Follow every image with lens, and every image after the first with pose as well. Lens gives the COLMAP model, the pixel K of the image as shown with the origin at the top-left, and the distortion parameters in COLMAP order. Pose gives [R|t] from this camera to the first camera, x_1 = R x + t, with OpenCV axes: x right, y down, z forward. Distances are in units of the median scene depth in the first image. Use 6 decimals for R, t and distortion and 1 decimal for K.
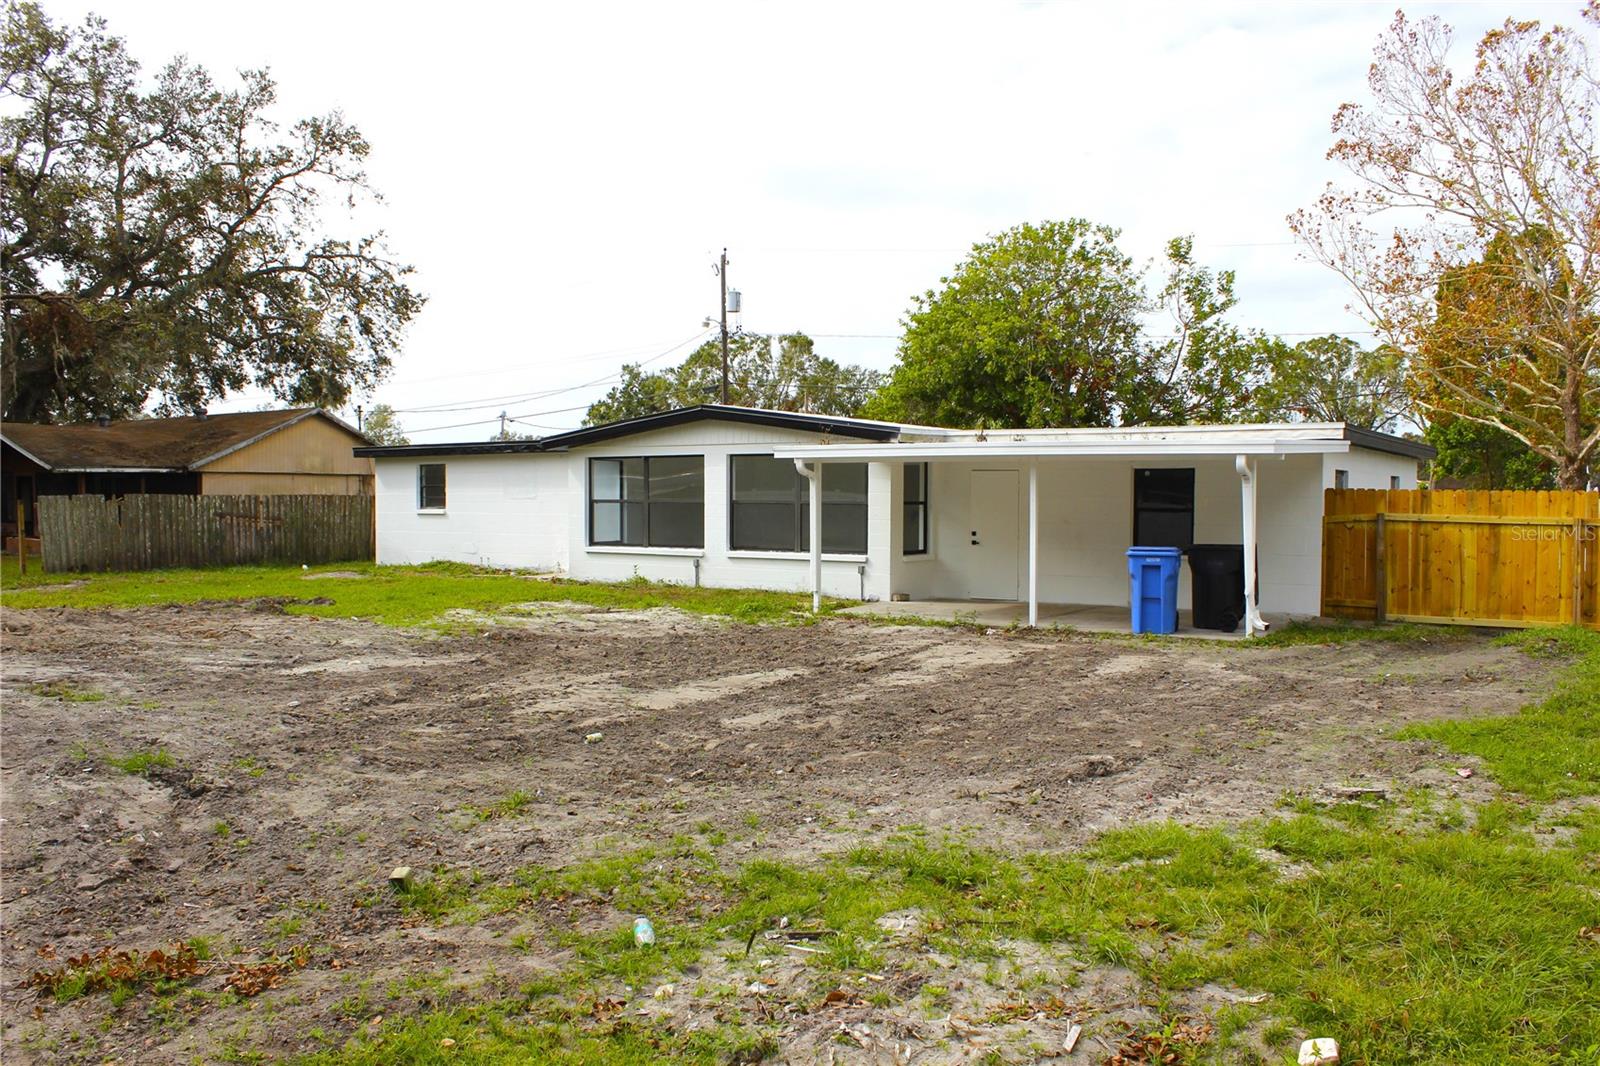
lens RADIAL K [[1402.6, 0, 800.0], [0, 1402.6, 533.0], [0, 0, 1]] dist [-0.007188, -0.000418]
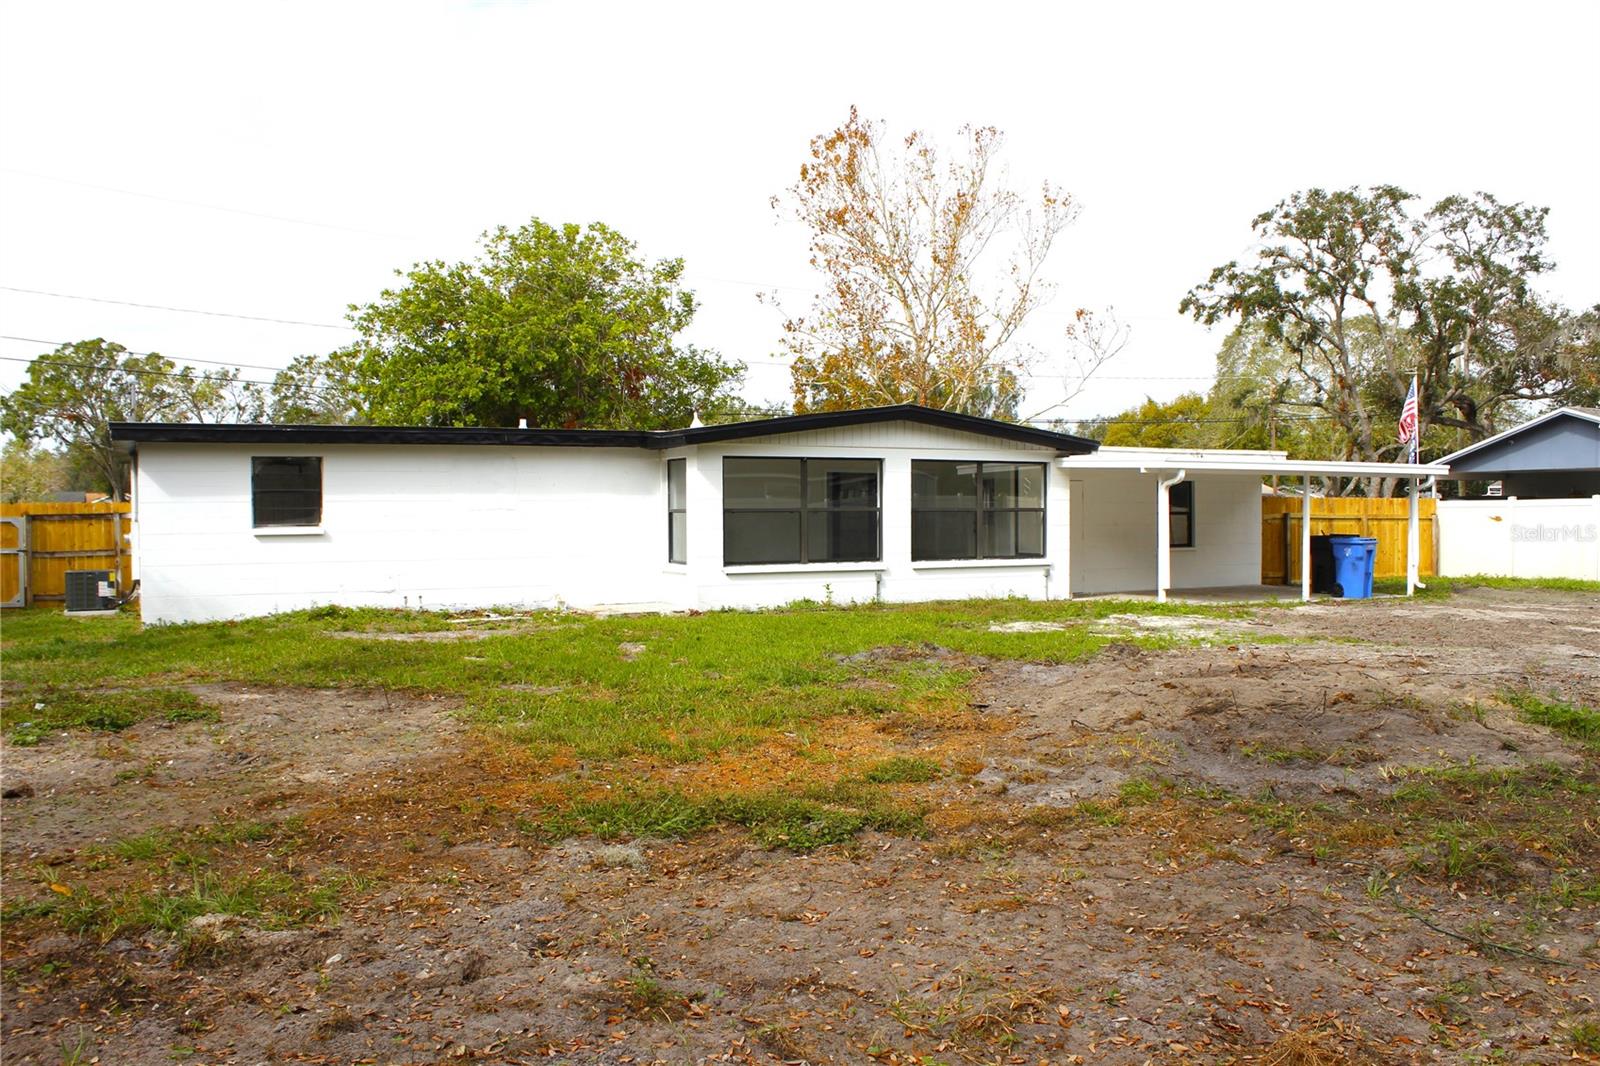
lens RADIAL K [[1402.6, 0, 800.0], [0, 1402.6, 533.0], [0, 0, 1]] dist [-0.007188, -0.000418]
pose [[0.432209, -0.020284, 0.901545, -0.921315], [0.027921, 0.999569, 0.009103, -0.017161], [-0.901341, 0.021238, 0.432589, 0.654067]]
